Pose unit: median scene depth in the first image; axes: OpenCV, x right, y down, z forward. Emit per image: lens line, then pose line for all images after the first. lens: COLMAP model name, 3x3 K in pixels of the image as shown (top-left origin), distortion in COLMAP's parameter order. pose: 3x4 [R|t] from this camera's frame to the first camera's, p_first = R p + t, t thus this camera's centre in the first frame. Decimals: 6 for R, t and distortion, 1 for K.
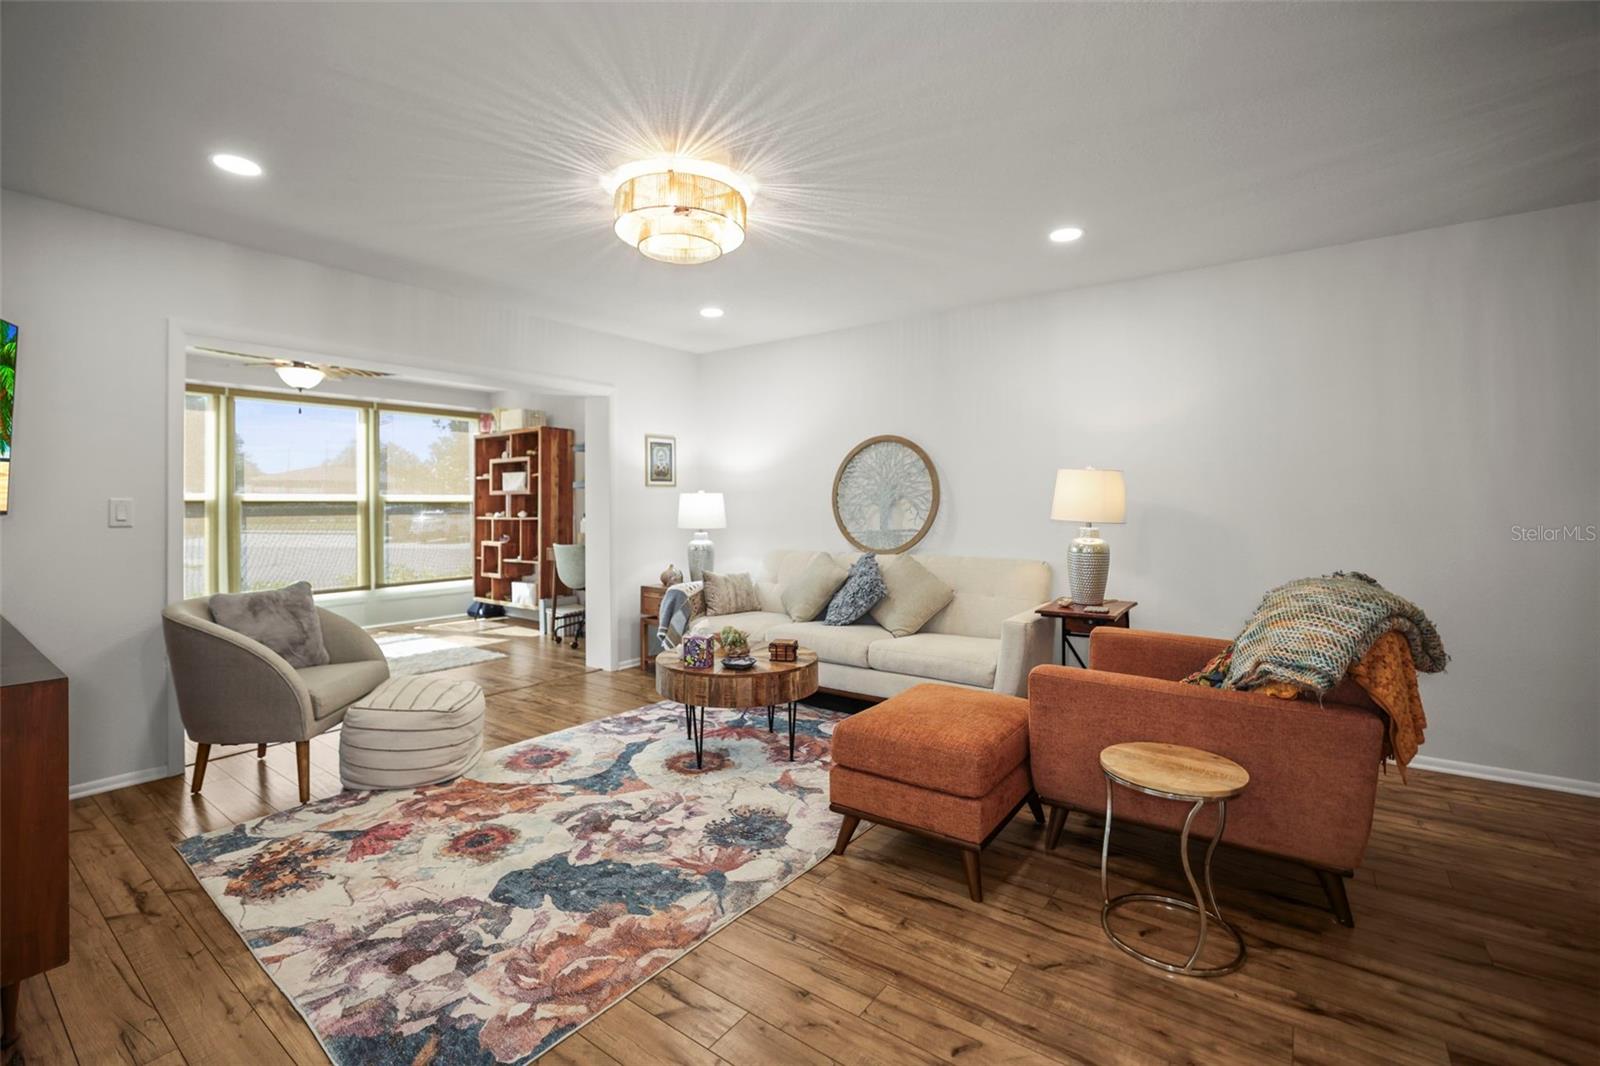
lens RADIAL K [[698.0, 0, 802.8], [0, 698.0, 507.9], [0, 0, 1]] dist [-0.039151, 0.013193]
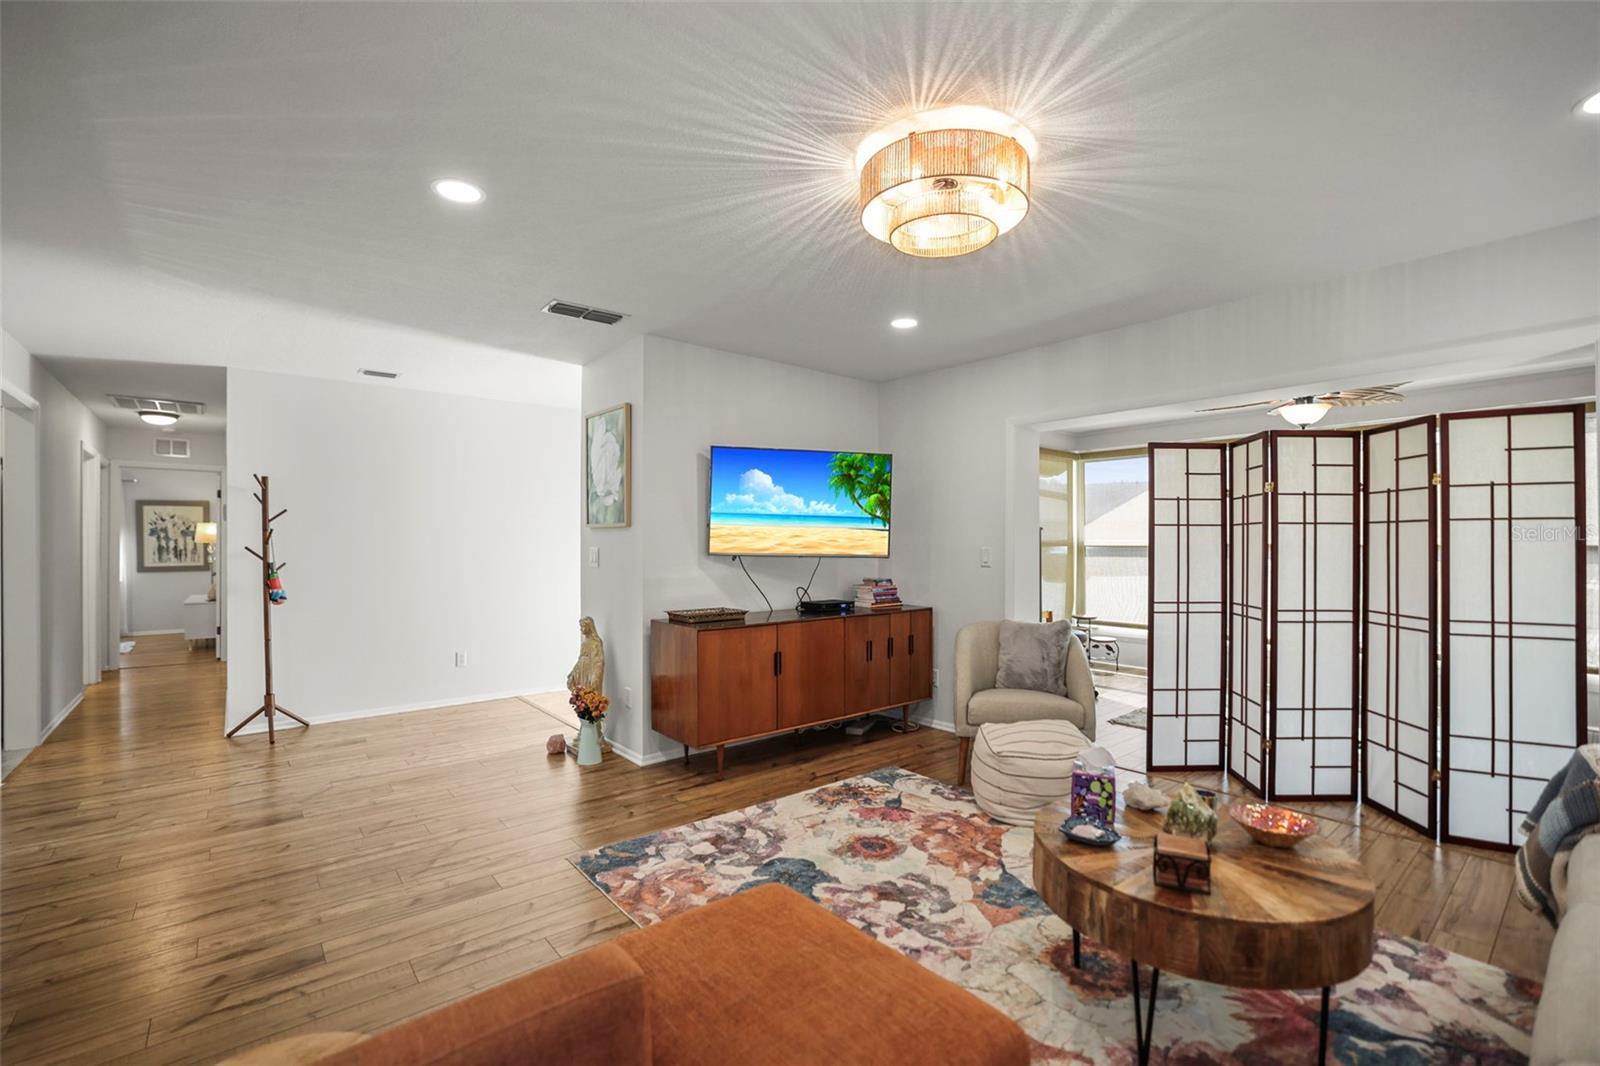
lens RADIAL K [[716.4, 0, 796.7], [0, 716.4, 543.8], [0, 0, 1]] dist [-0.025678, 0.004798]
pose [[-0.250503, 0.004779, -0.968104, 0.682801], [-0.006396, 0.999958, 0.006592, -0.031216], [0.968095, 0.007843, -0.250462, 1.106360]]
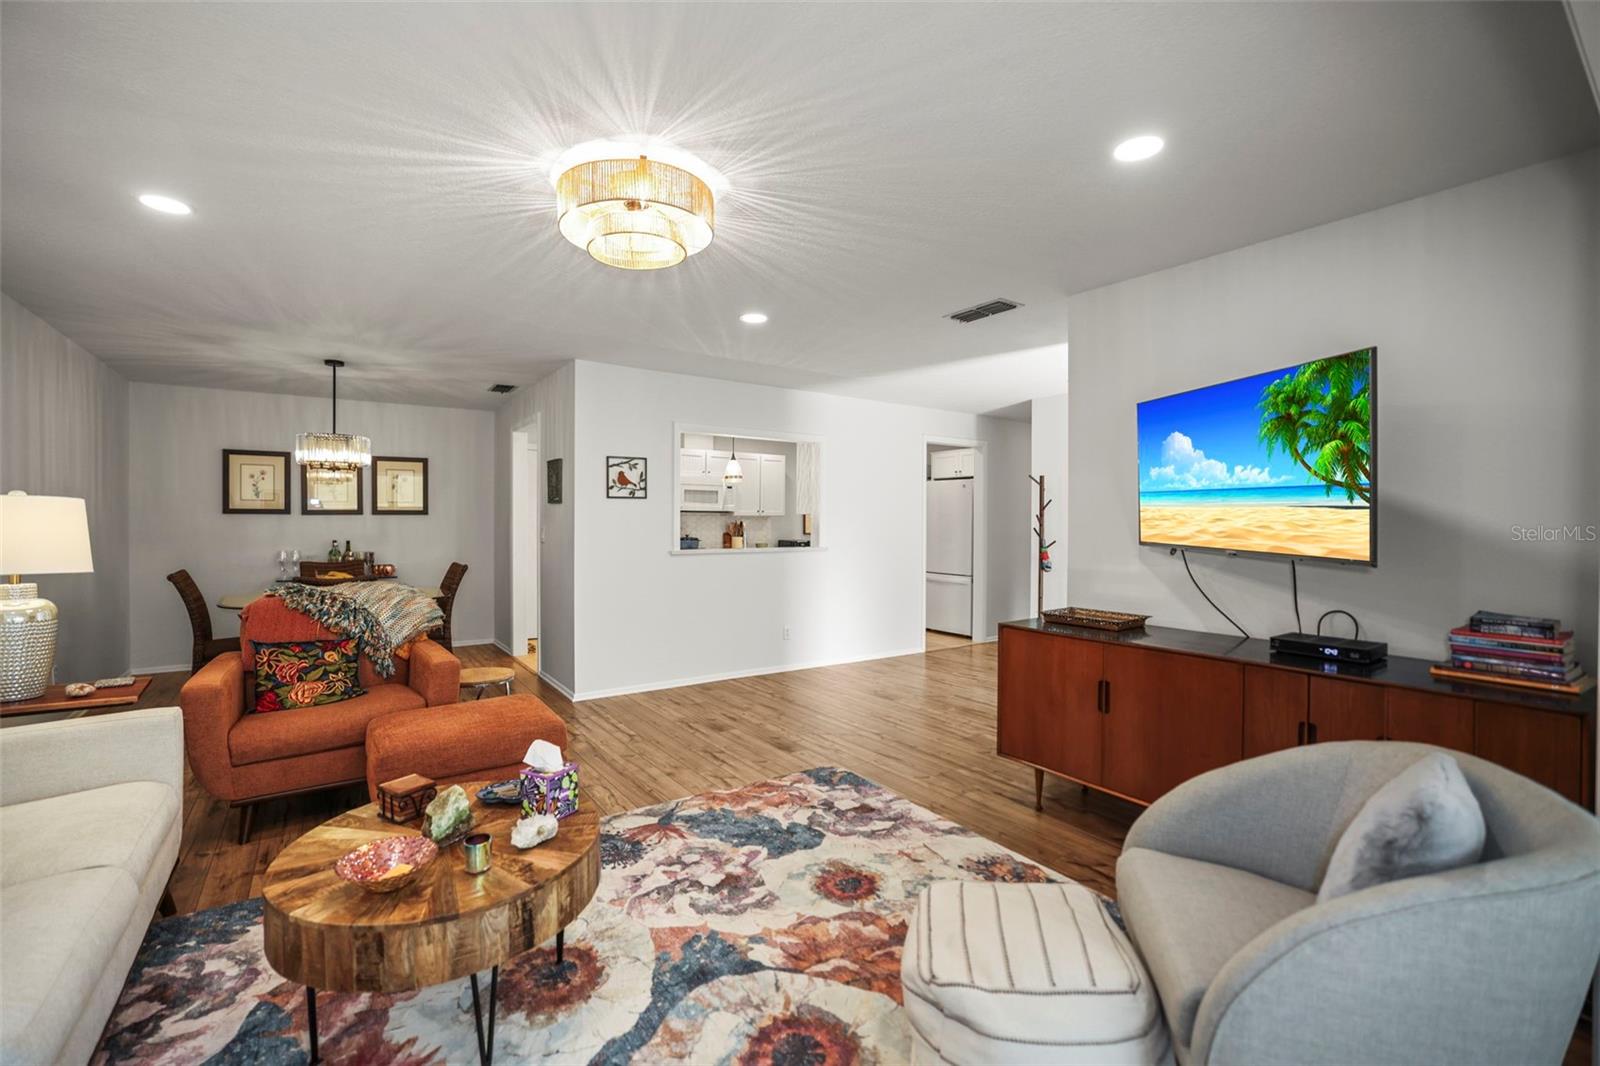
lens RADIAL K [[683.6, 0, 787.0], [0, 683.6, 528.1], [0, 0, 1]] dist [-0.027226, 0.004479]
pose [[-0.938971, -0.003993, 0.343974, -0.682510], [0.001637, 0.999869, 0.016074, -0.045753], [-0.343993, 0.015656, -0.938842, 1.837362]]
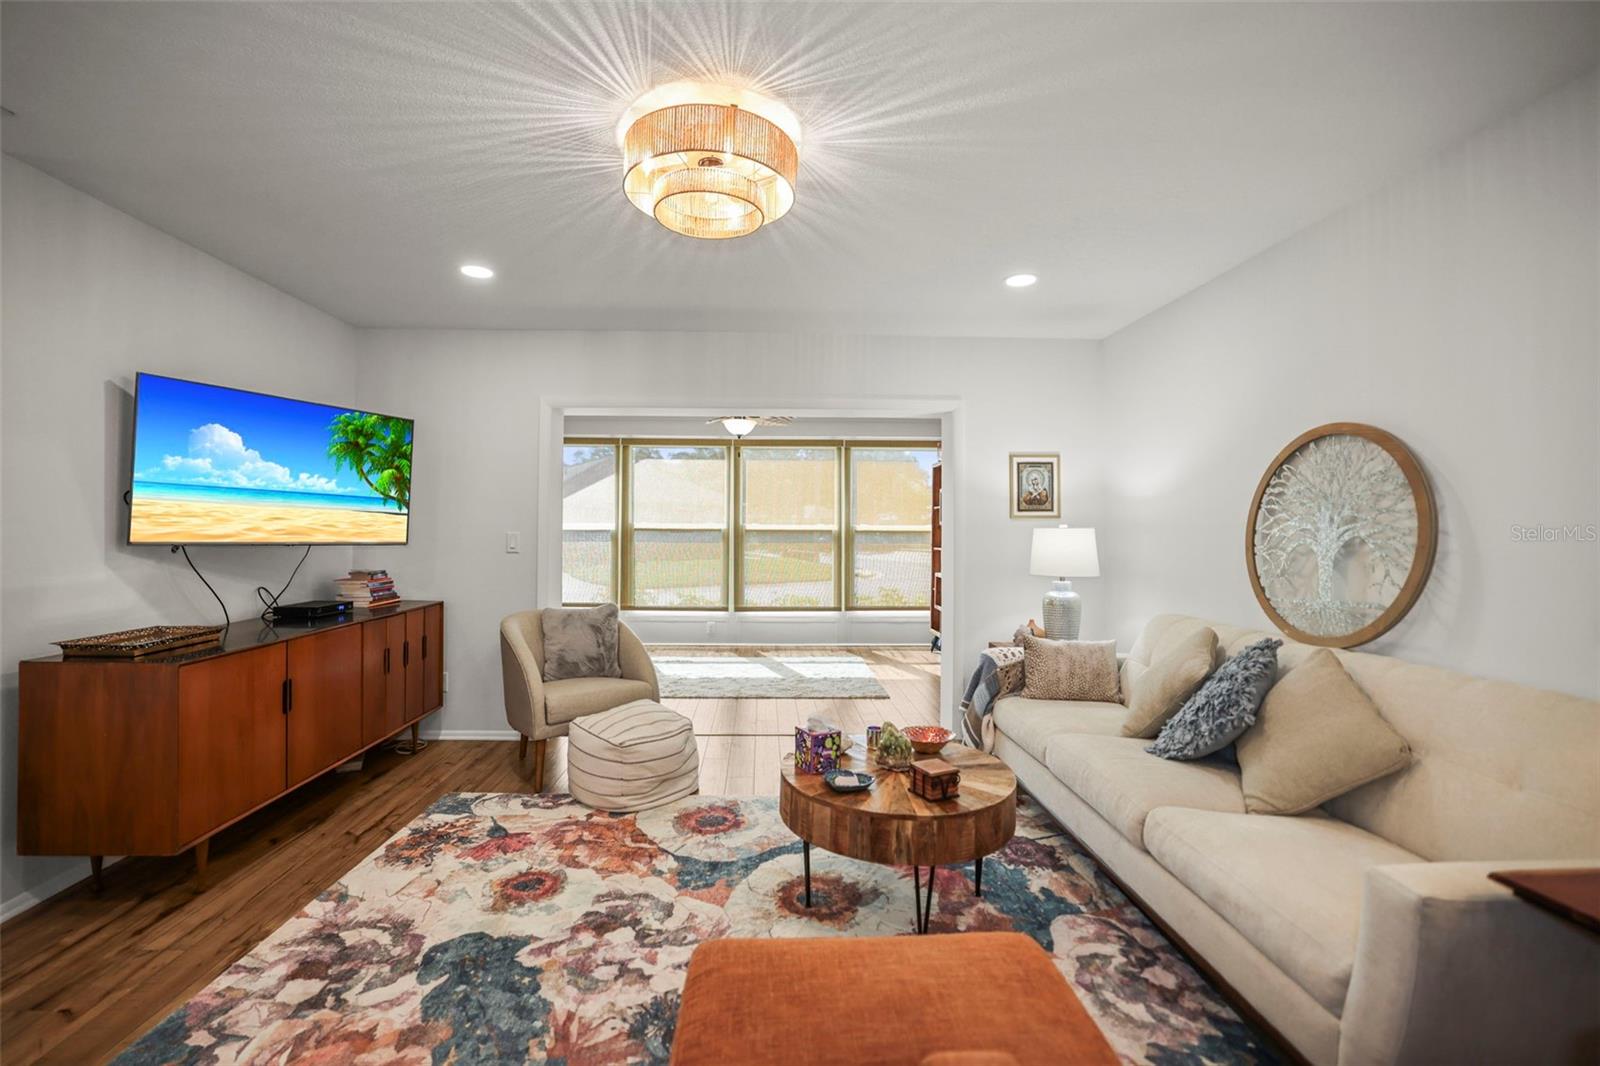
lens RADIAL K [[698.0, 0, 794.1], [0, 698.0, 524.2], [0, 0, 1]] dist [-0.039151, 0.013193]
pose [[0.619384, 0.004865, -0.785073, 0.508449], [-0.014606, 0.999879, -0.005327, -0.032888], [0.784953, 0.014766, 0.619380, 0.642089]]
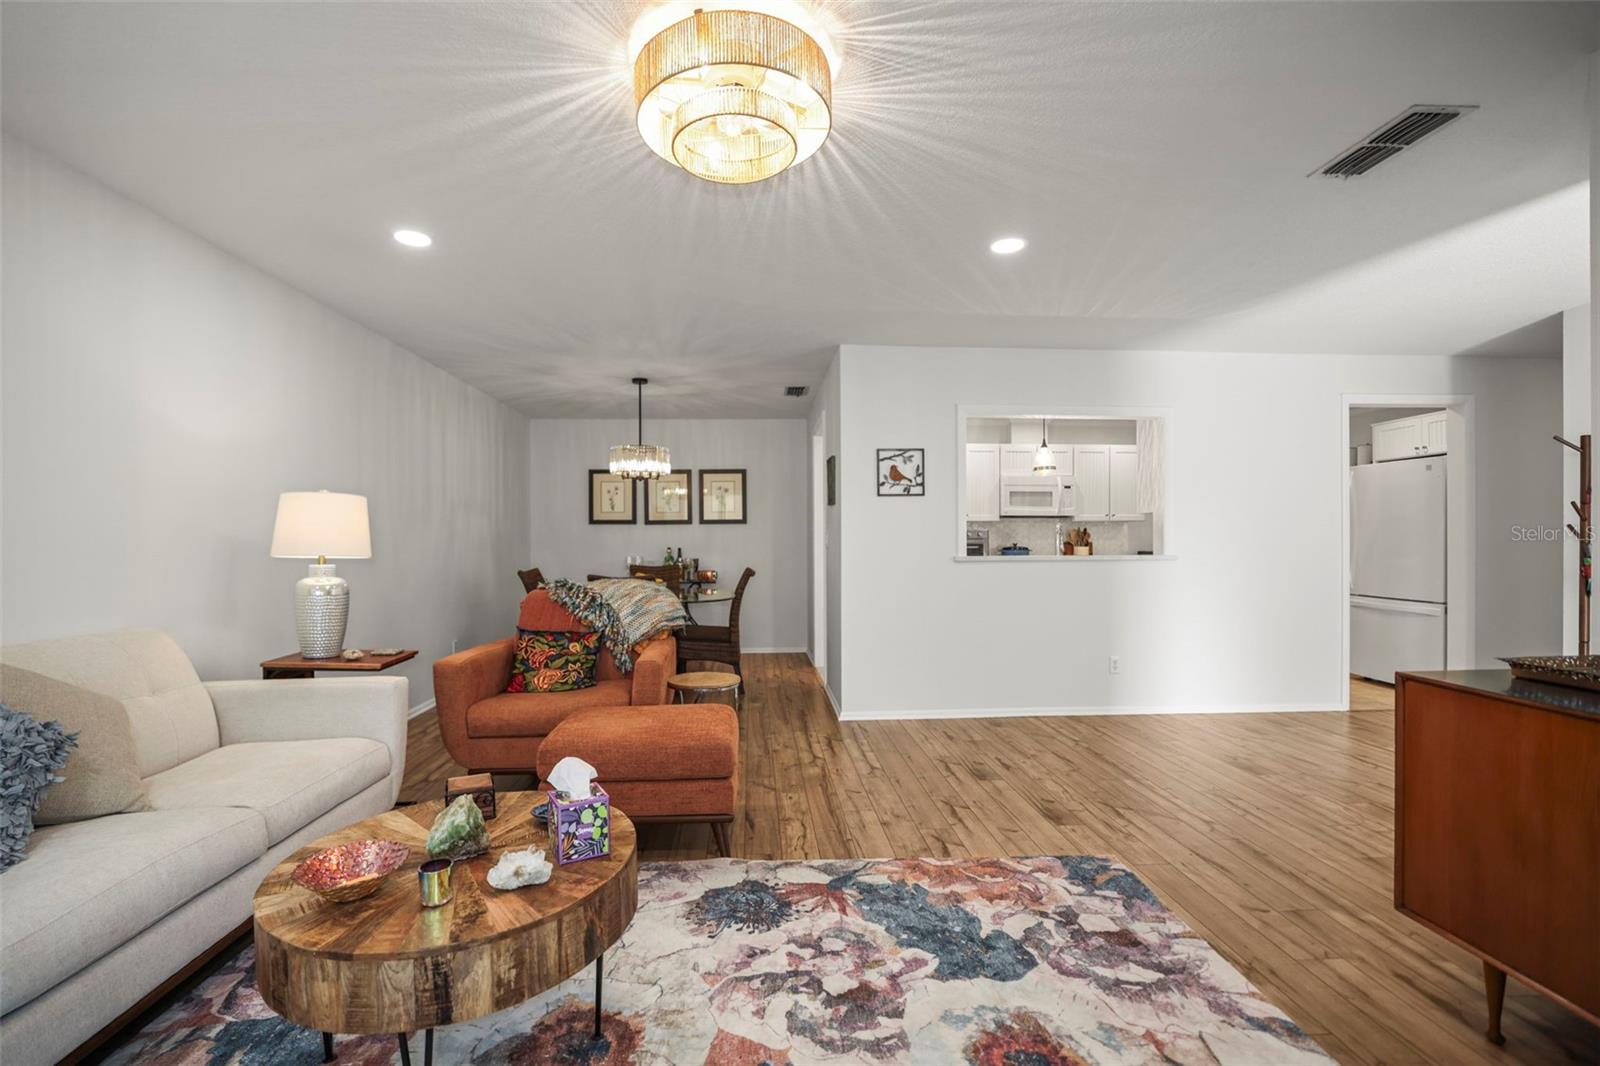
lens RADIAL K [[698.0, 0, 781.3], [0, 698.0, 542.6], [0, 0, 1]] dist [-0.039151, 0.013193]
pose [[-0.616063, 0.002359, 0.787693, -0.776362], [0.011300, 0.999919, 0.005843, 0.005126], [-0.787616, 0.012501, -0.616040, 1.465526]]
